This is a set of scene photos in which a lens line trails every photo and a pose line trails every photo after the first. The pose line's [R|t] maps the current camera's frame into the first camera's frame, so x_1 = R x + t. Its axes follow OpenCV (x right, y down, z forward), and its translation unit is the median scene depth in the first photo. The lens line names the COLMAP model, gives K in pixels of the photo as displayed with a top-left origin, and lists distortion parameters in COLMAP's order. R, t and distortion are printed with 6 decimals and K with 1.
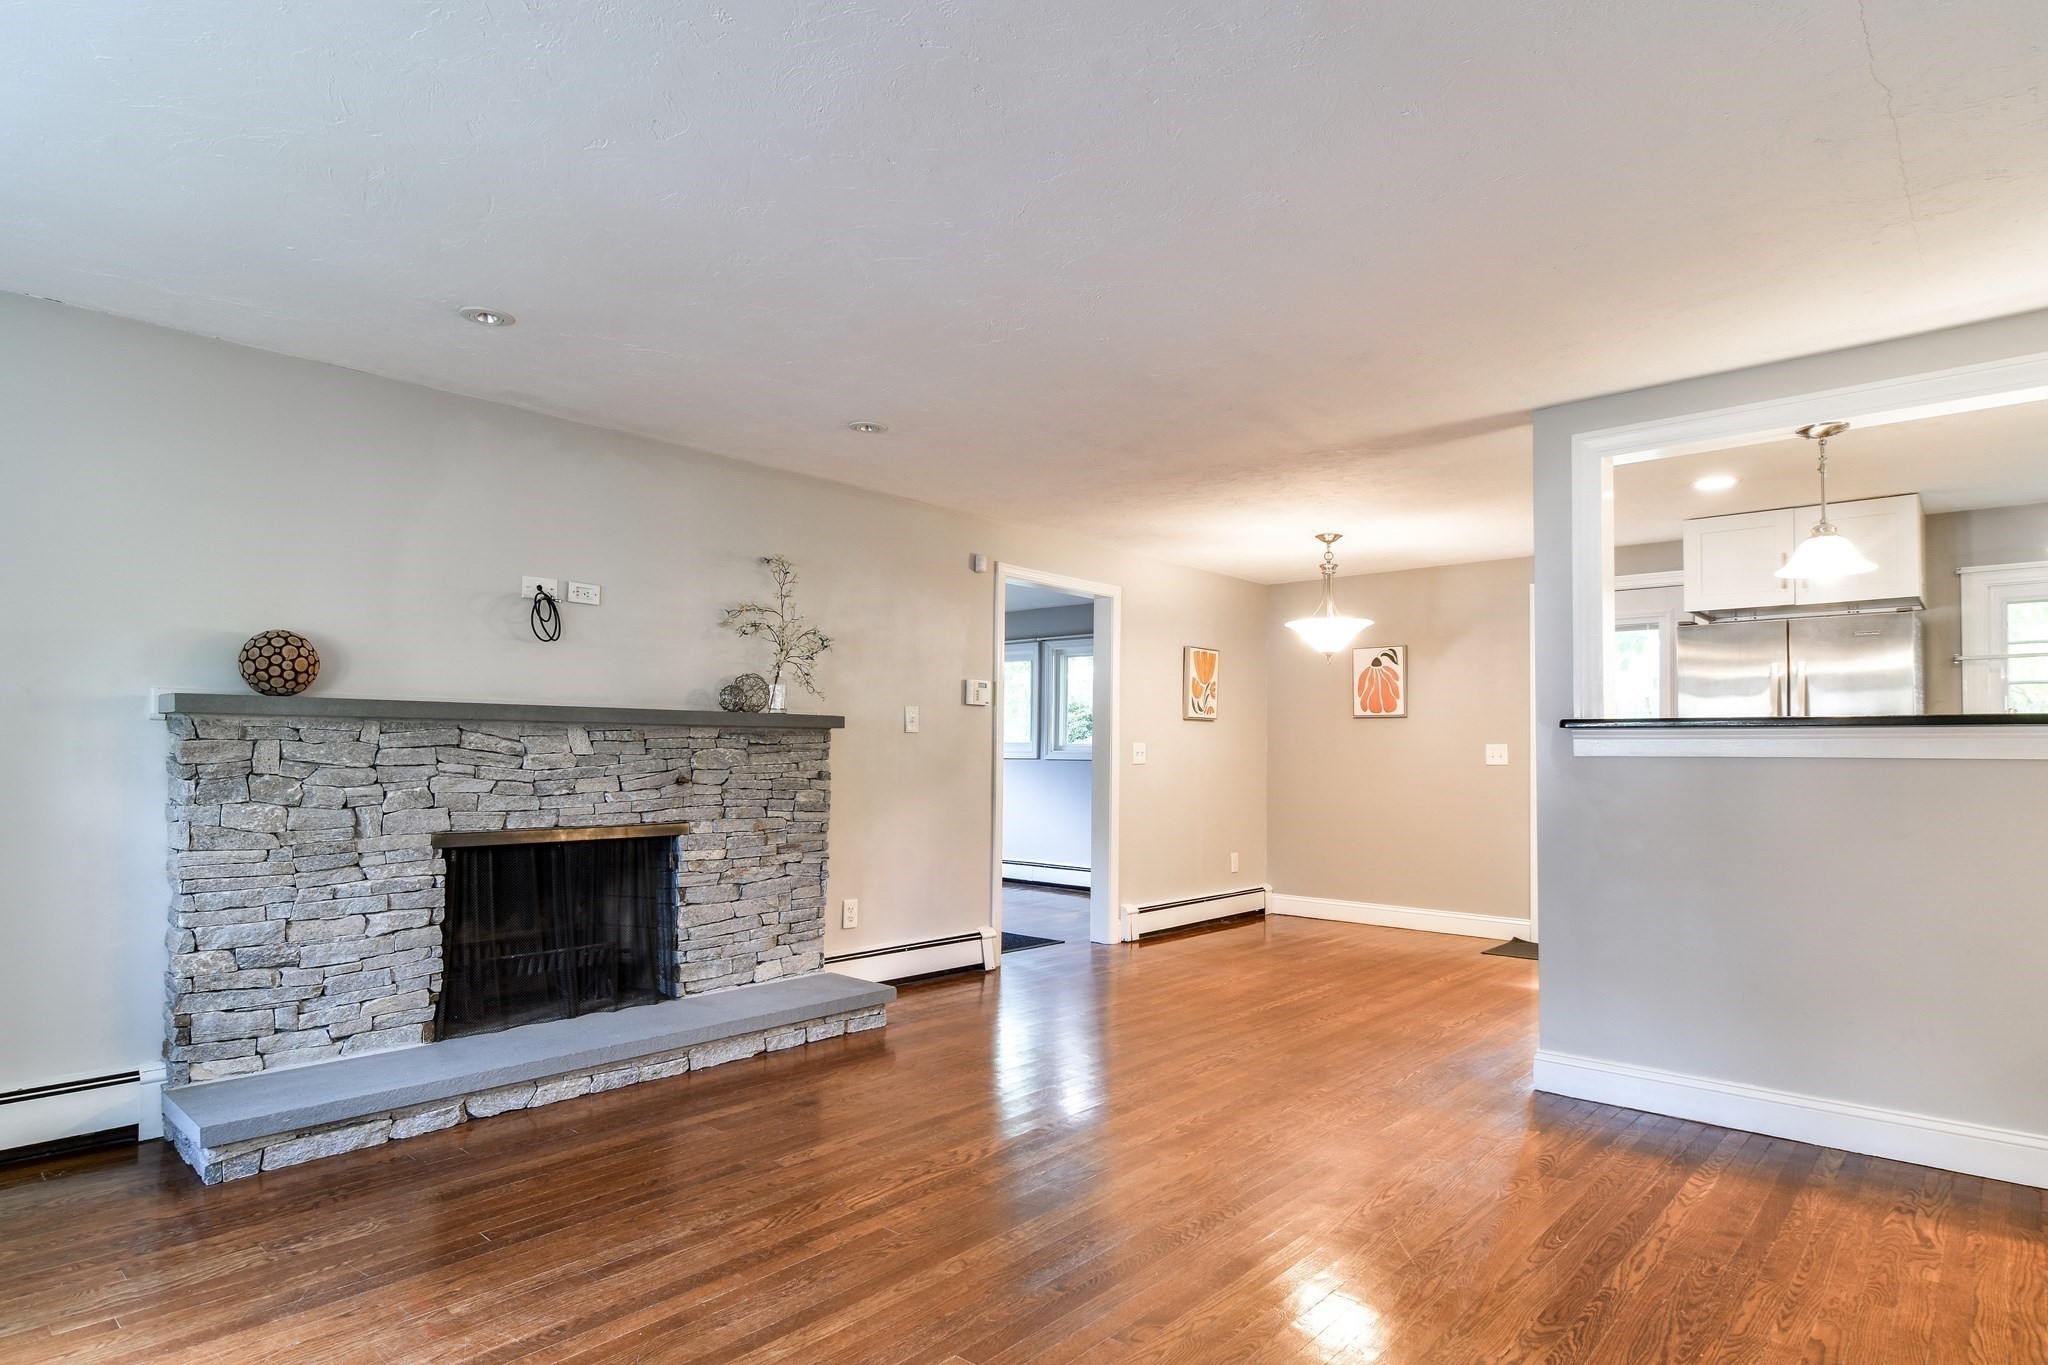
lens RADIAL K [[1097.5, 0, 999.0], [0, 1097.5, 723.4], [0, 0, 1]] dist [0.016411, -0.011538]
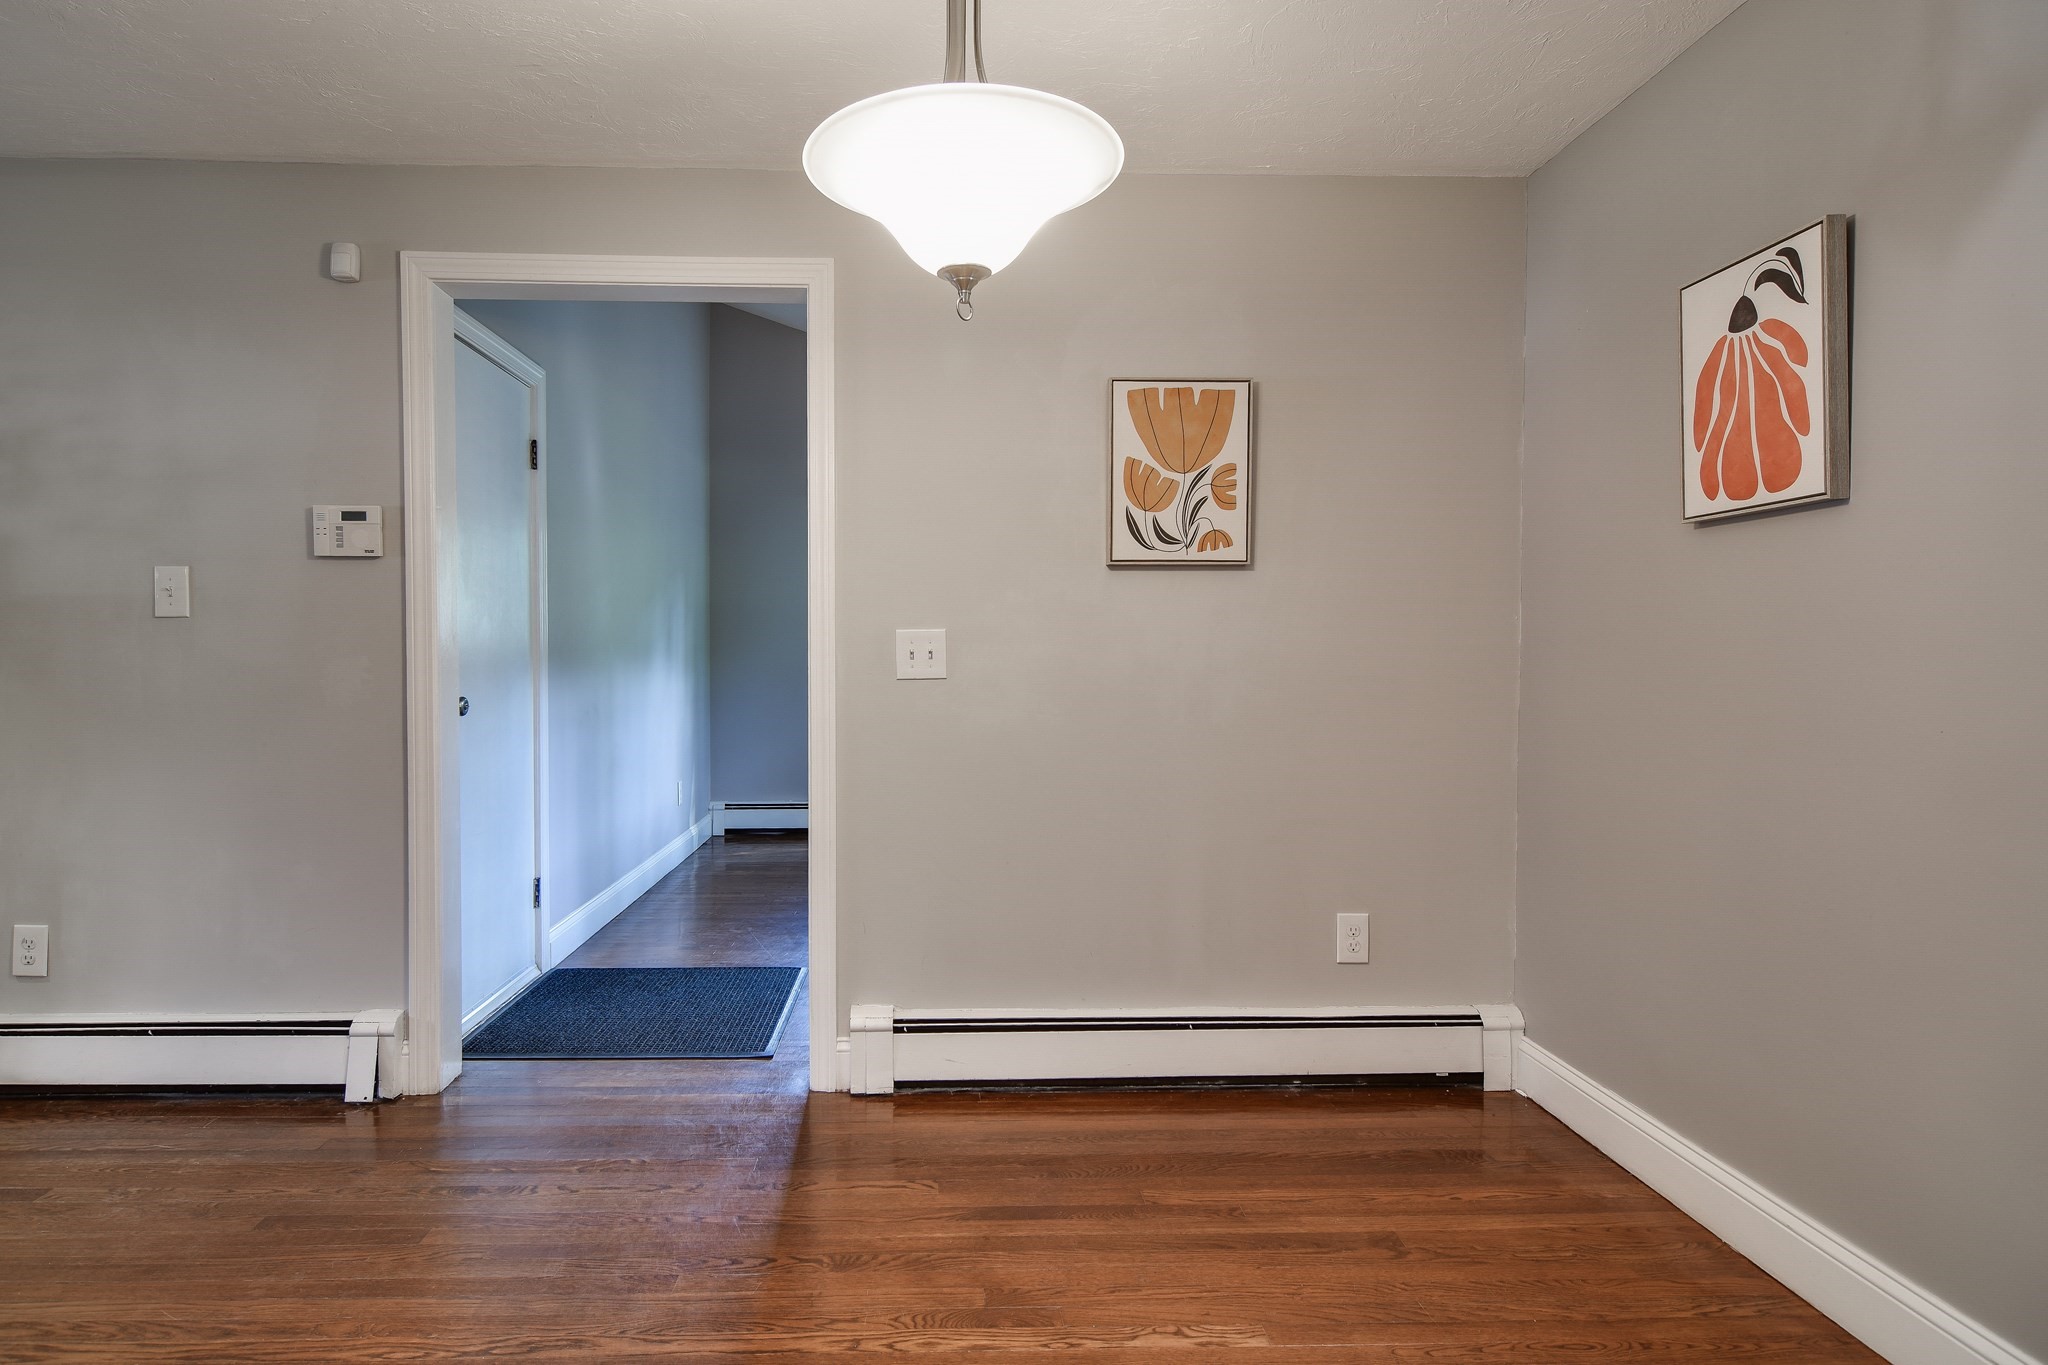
lens RADIAL K [[1097.5, 0, 965.2], [0, 1097.5, 678.7], [0, 0, 1]] dist [0.016411, -0.011538]
pose [[0.699896, 0.006423, -0.714216, 0.680608], [0.025293, 0.999109, 0.033771, 0.036142], [0.713797, -0.041701, 0.699110, 1.113468]]
